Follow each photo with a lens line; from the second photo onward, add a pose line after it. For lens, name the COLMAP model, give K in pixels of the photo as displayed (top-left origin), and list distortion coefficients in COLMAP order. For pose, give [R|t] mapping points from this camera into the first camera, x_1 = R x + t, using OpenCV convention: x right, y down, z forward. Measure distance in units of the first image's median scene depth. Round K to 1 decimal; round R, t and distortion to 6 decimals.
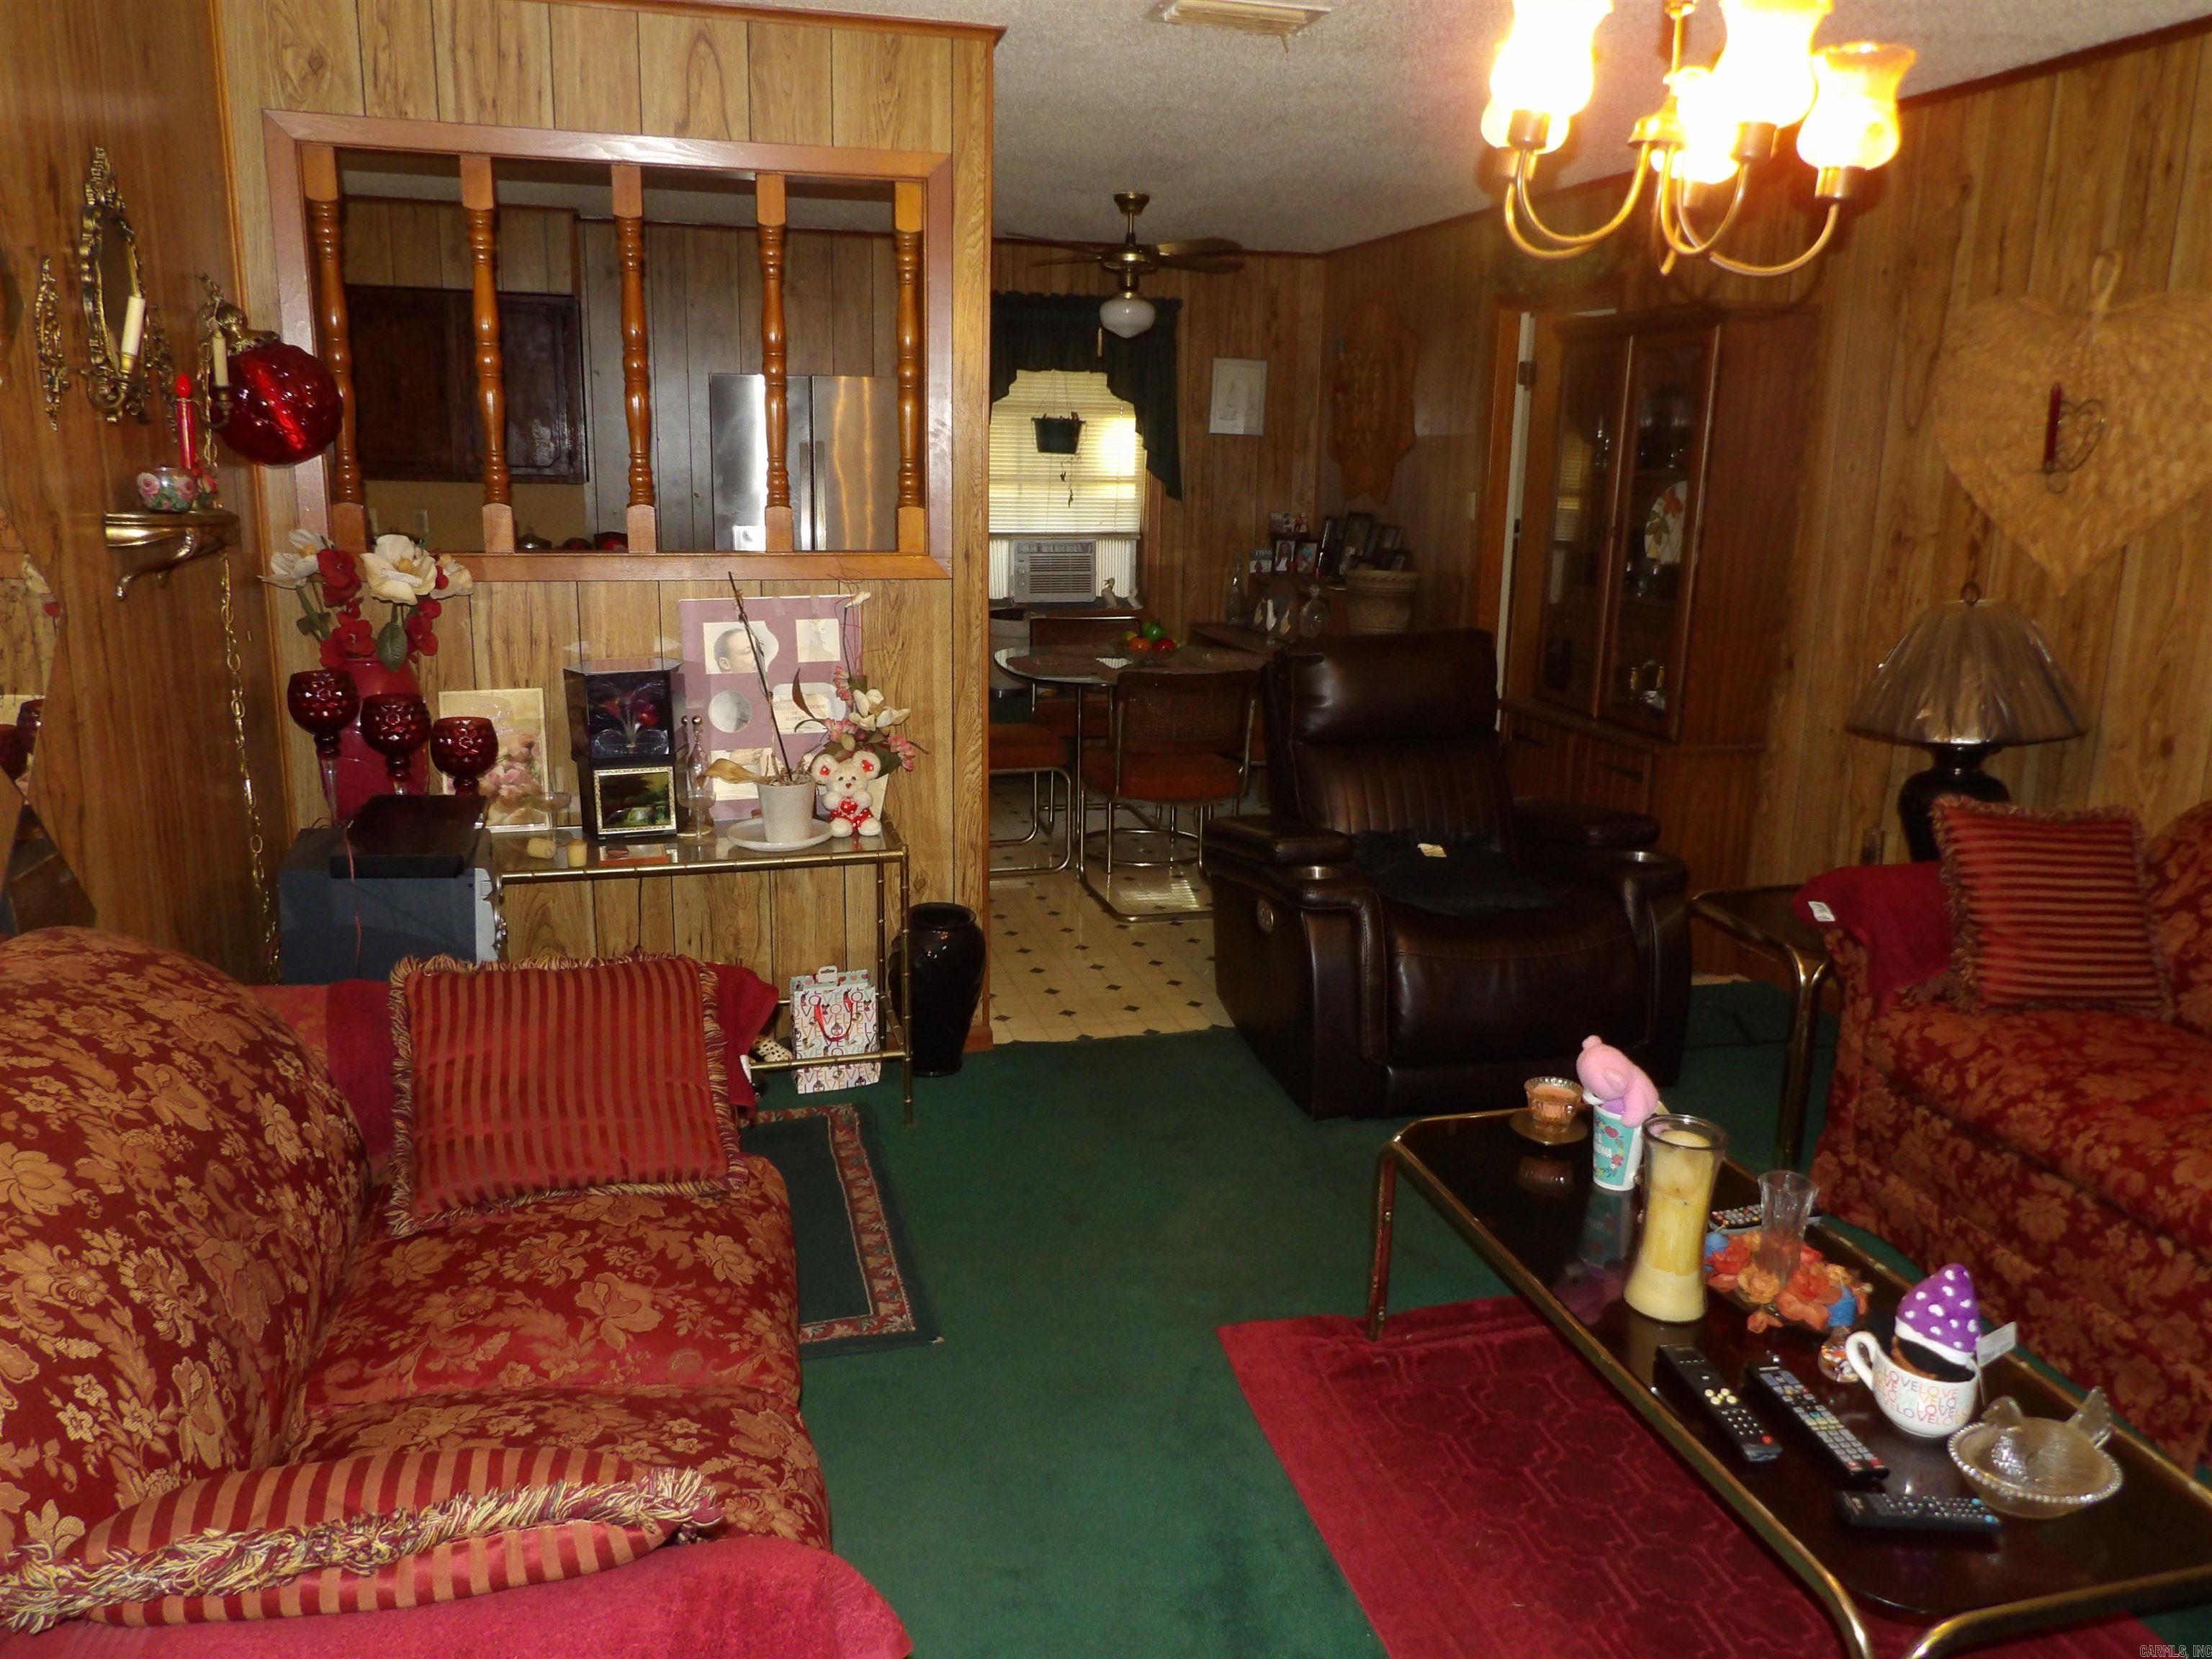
lens RADIAL K [[1620.0, 0, 1102.6], [0, 1620.0, 785.4], [0, 0, 1]] dist [0.004981, -0.001326]
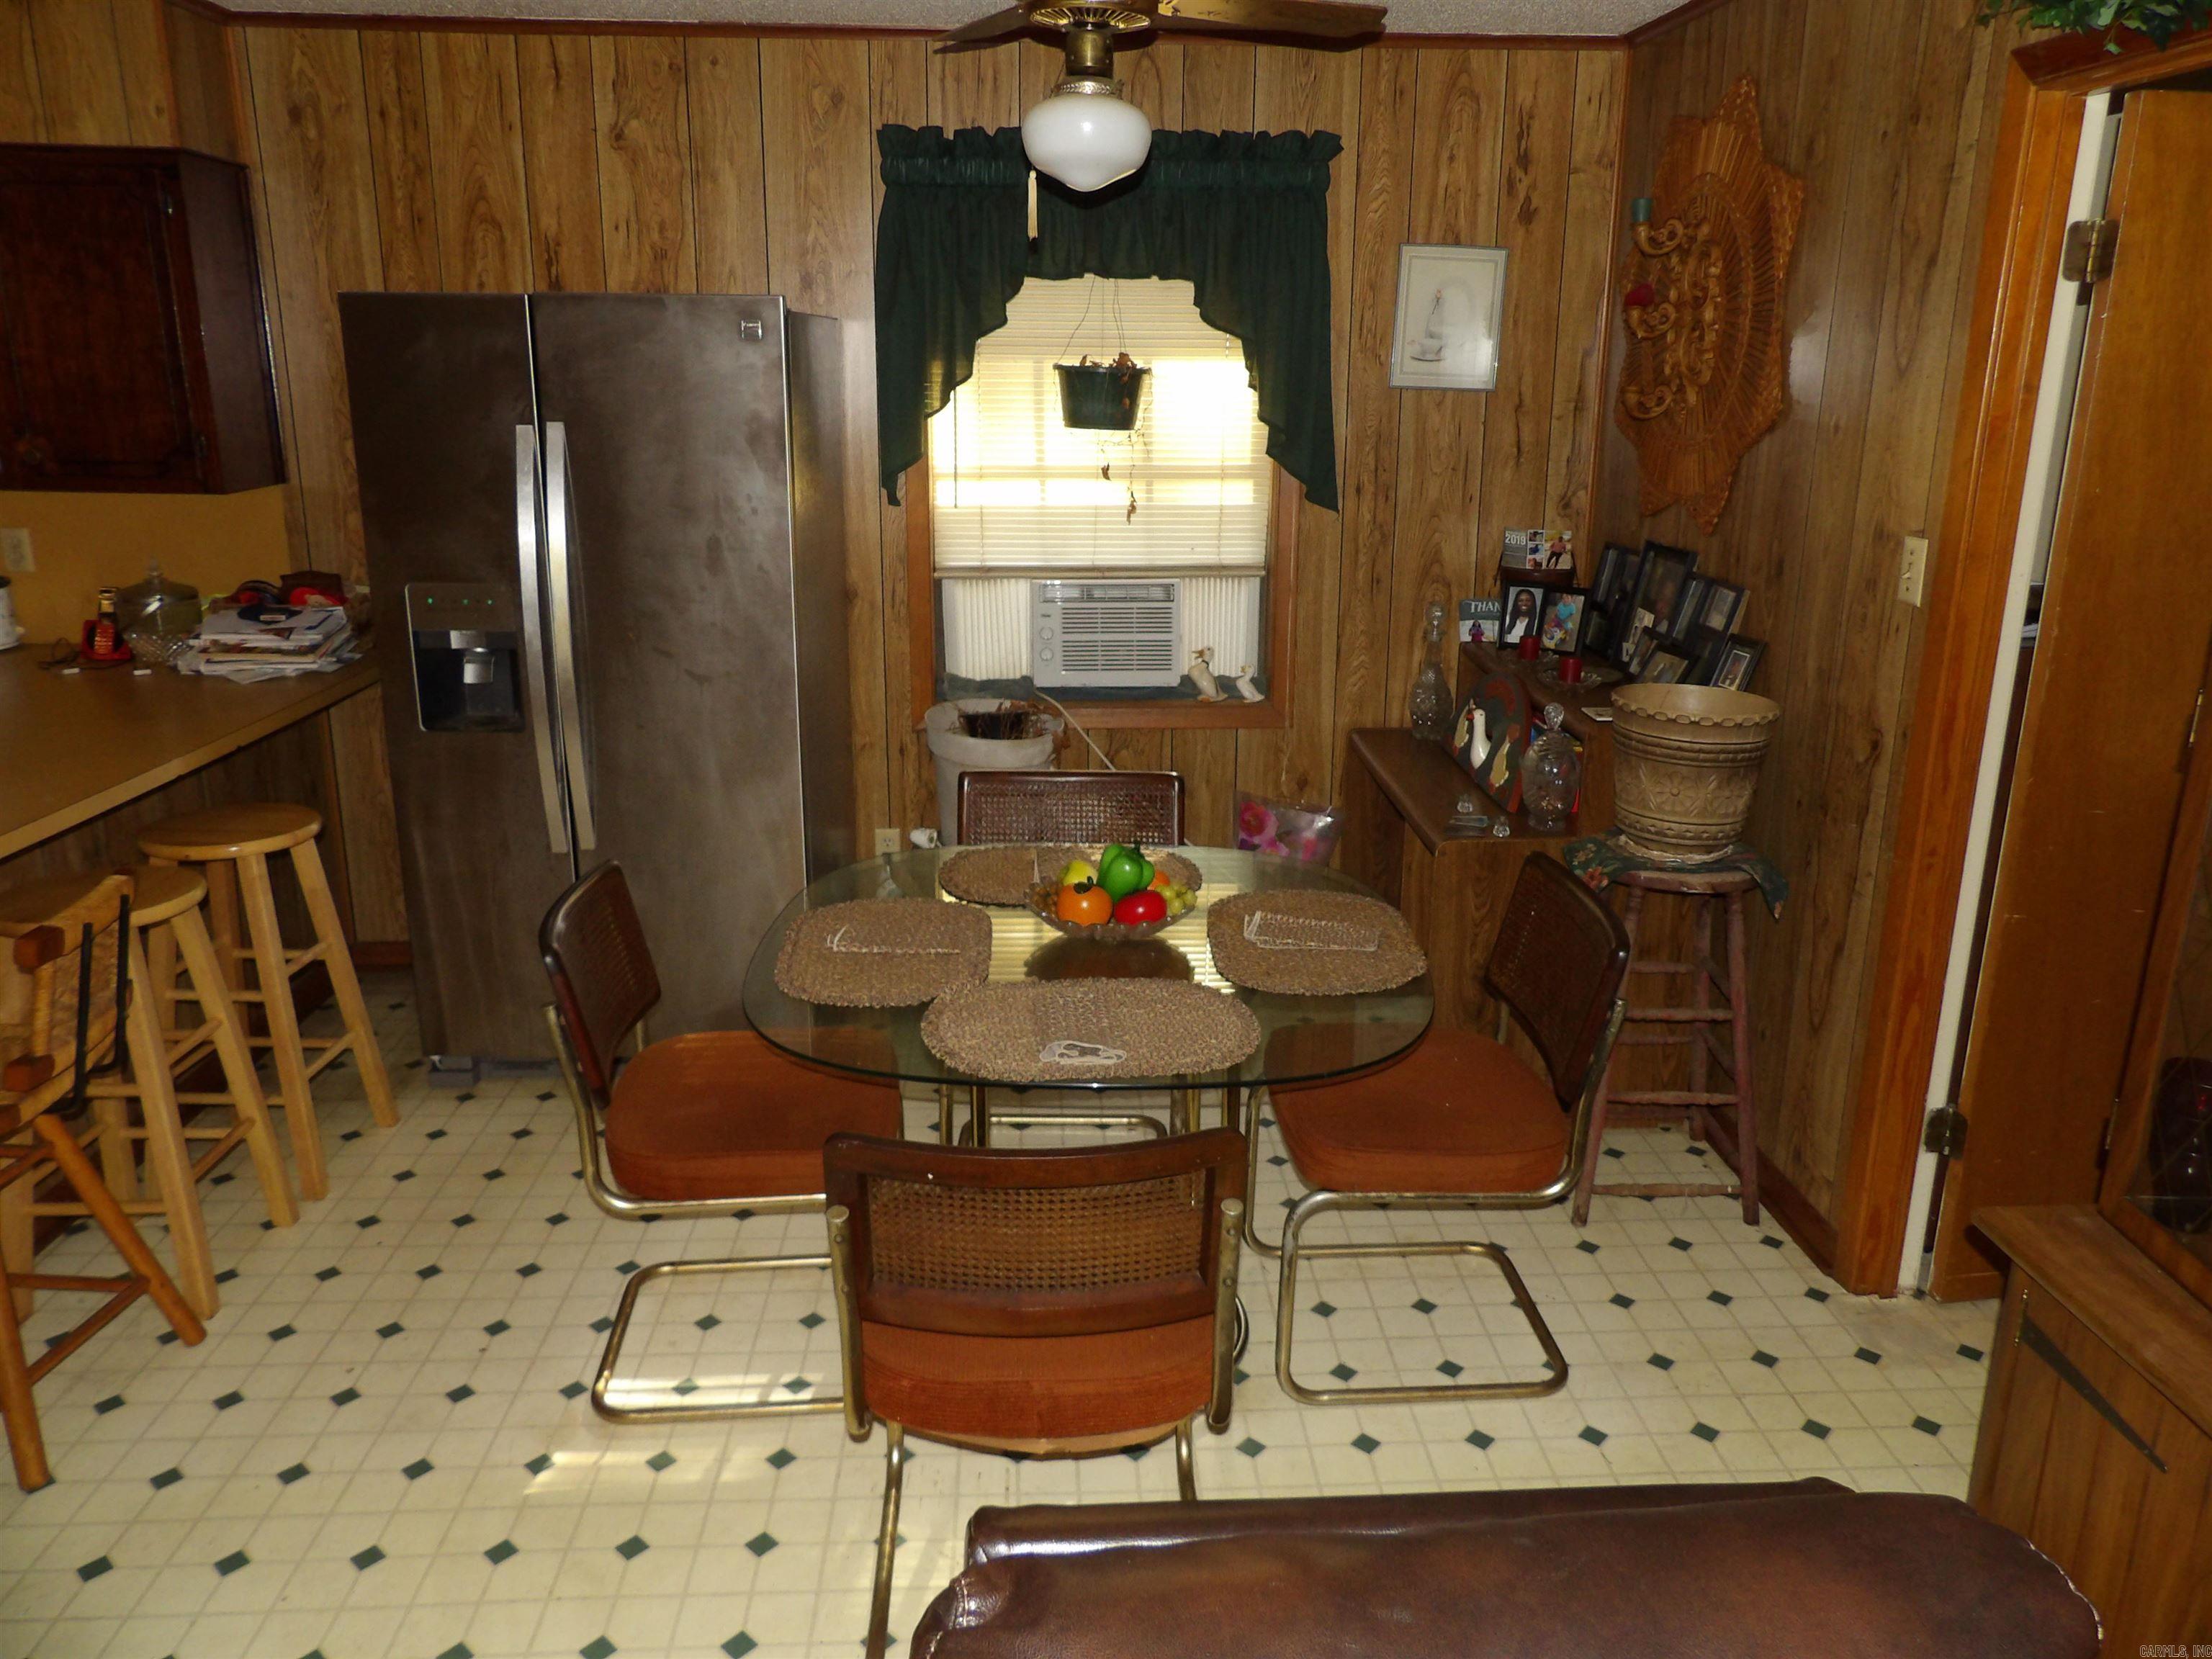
lens RADIAL K [[1620.0, 0, 1102.6], [0, 1620.0, 785.4], [0, 0, 1]] dist [0.004981, -0.001326]
pose [[0.977802, 0.043558, -0.204955, 0.088673], [-0.034071, 0.998188, 0.049596, -0.107234], [0.206744, -0.041512, 0.977514, 0.440821]]
